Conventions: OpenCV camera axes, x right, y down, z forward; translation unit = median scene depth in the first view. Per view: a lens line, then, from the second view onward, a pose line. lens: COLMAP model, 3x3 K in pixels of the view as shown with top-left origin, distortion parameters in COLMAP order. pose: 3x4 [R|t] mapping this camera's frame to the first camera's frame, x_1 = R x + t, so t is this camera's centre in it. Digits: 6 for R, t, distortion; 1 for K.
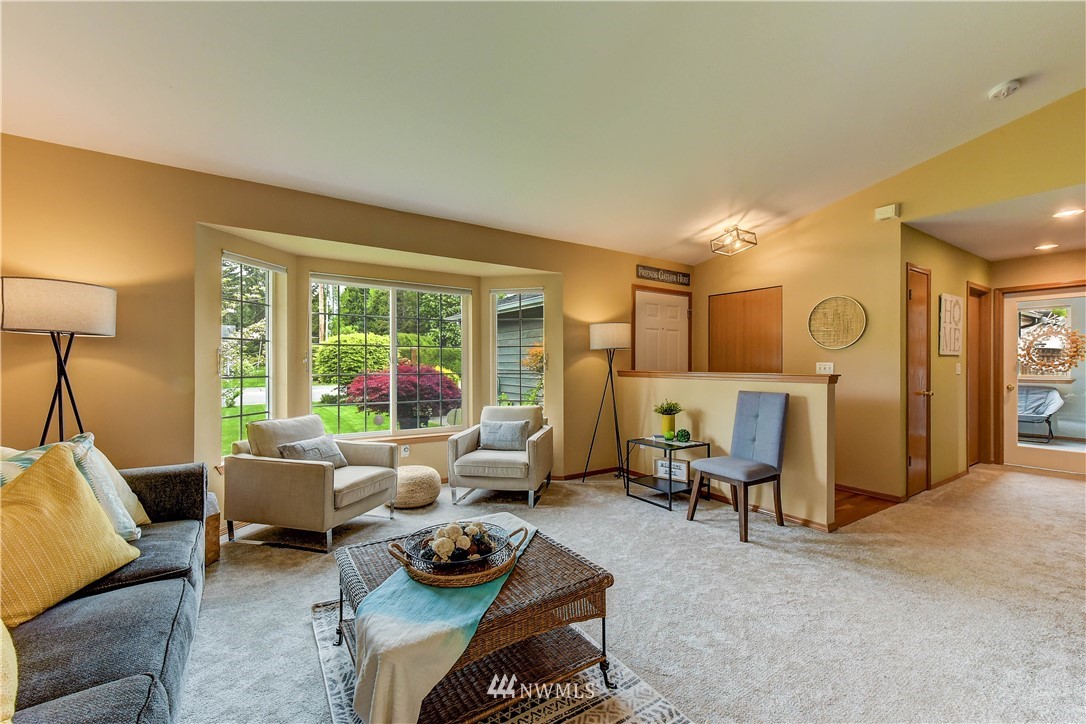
lens RADIAL K [[446.5, 0, 551.0], [0, 446.5, 366.7], [0, 0, 1]] dist [-0.000142, 0.000191]
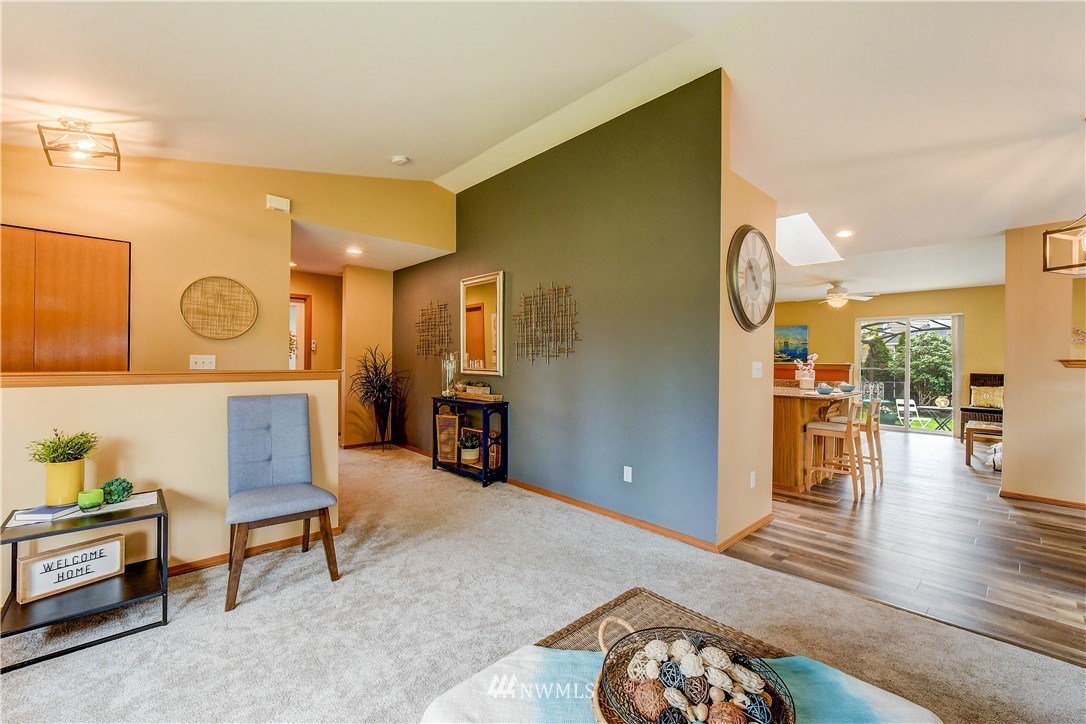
lens RADIAL K [[446.5, 0, 549.9], [0, 446.5, 362.5], [0, 0, 1]] dist [-0.000142, 0.000191]
pose [[-0.163757, -0.010638, 0.986443, -0.357169], [-0.003861, 0.999941, 0.010143, -0.009095], [-0.986493, -0.002147, -0.163788, 0.634389]]
